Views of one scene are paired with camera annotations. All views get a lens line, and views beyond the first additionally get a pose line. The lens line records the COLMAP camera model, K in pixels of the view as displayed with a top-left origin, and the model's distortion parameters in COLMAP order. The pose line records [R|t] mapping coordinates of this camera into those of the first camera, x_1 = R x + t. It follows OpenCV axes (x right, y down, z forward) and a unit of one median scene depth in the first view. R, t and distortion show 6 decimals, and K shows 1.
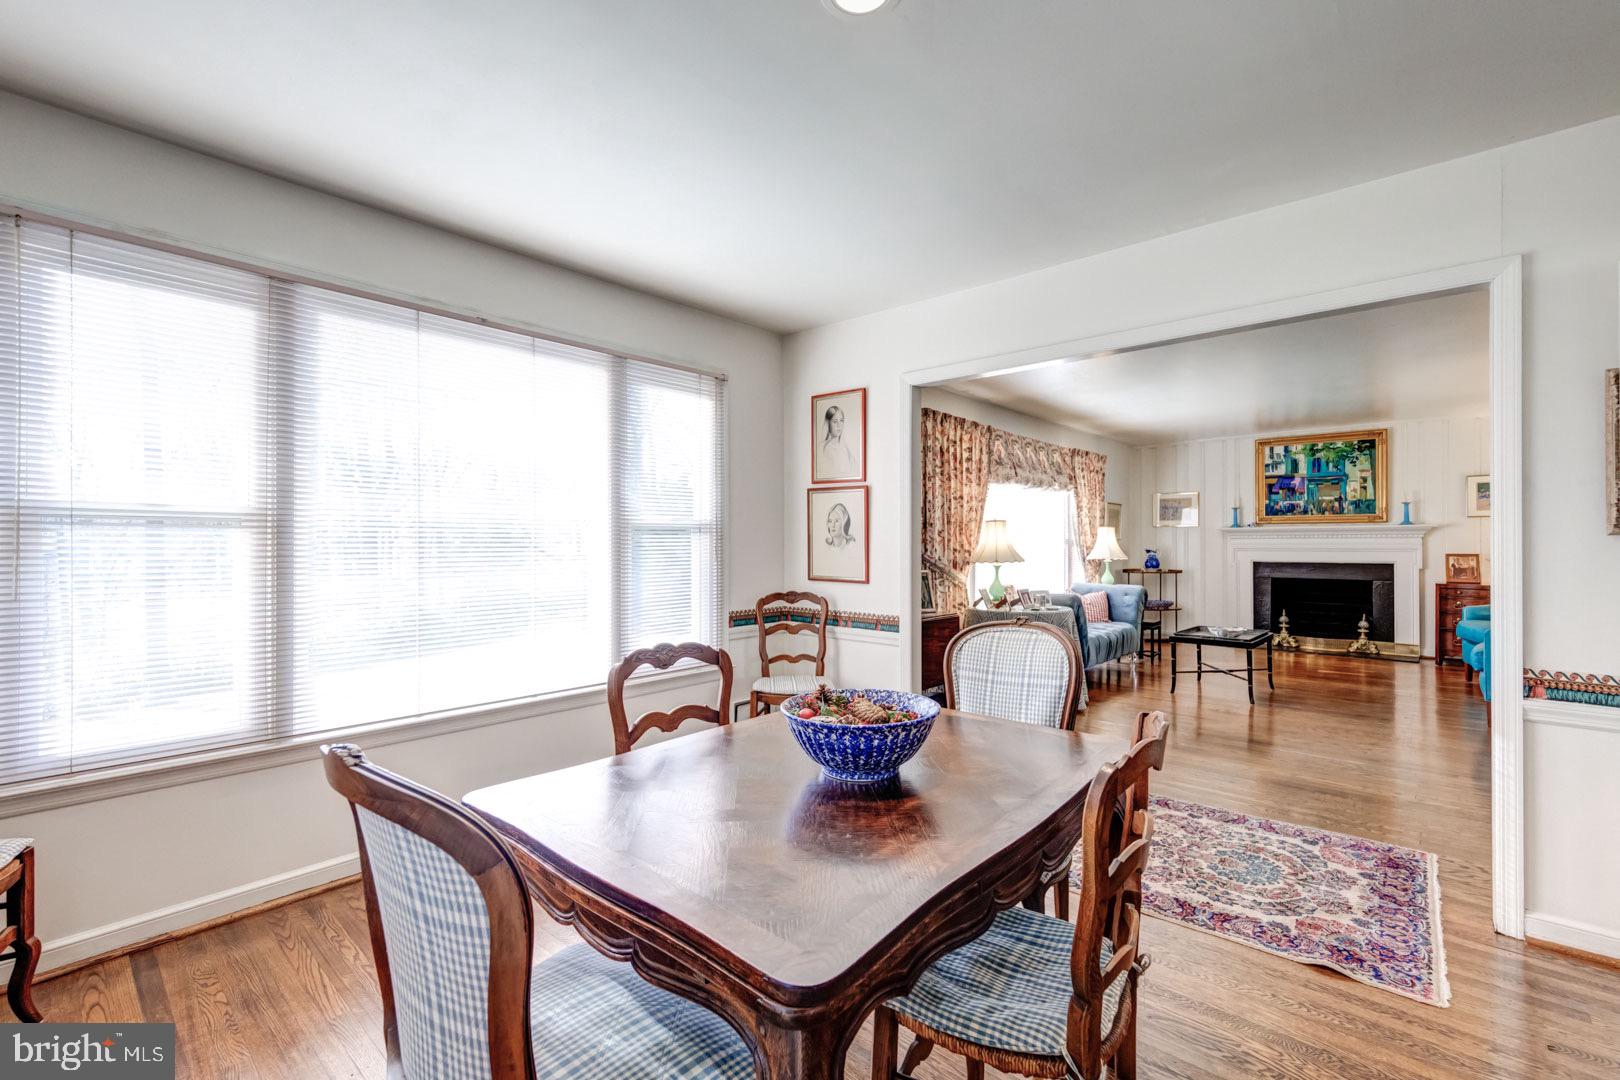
lens RADIAL K [[706.5, 0, 811.8], [0, 706.5, 541.2], [0, 0, 1]] dist [-0.002013, -0.000199]
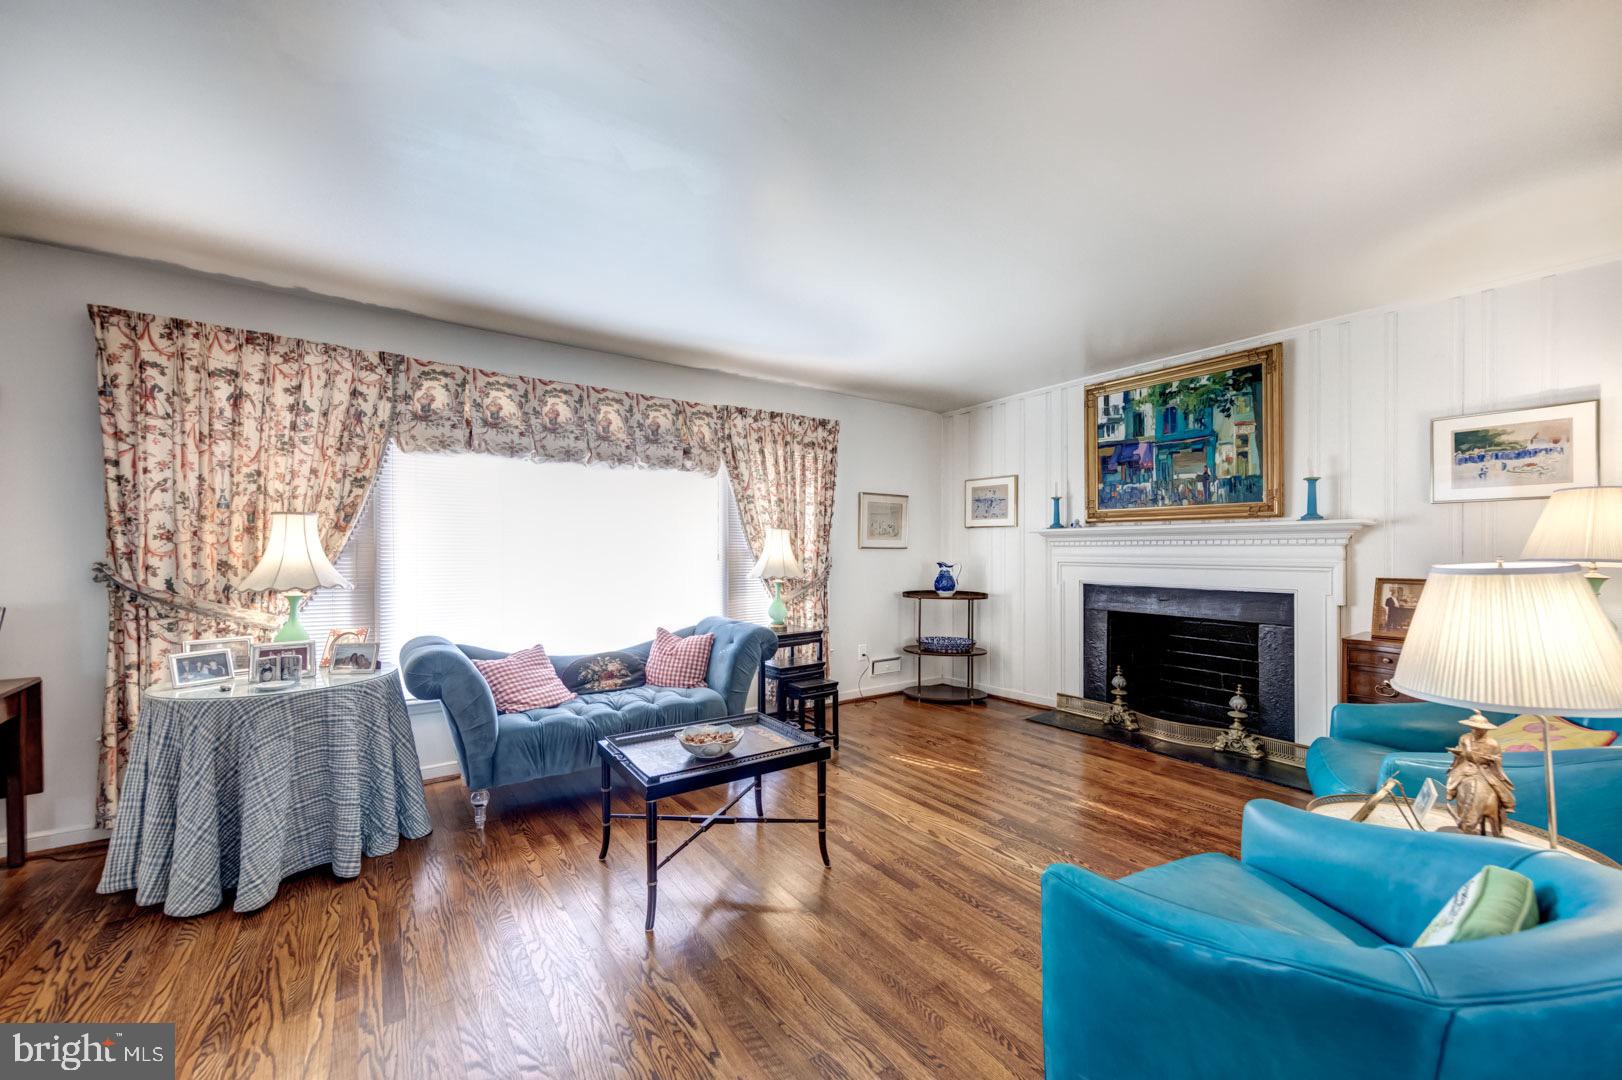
lens RADIAL K [[635.9, 0, 813.3], [0, 635.9, 545.0], [0, 0, 1]] dist [0.001023, 0.000148]
pose [[0.977873, 0.000719, -0.209199, 0.547797], [-0.001522, 0.999992, -0.003680, -0.002626], [0.209195, 0.003917, 0.977866, 0.435025]]
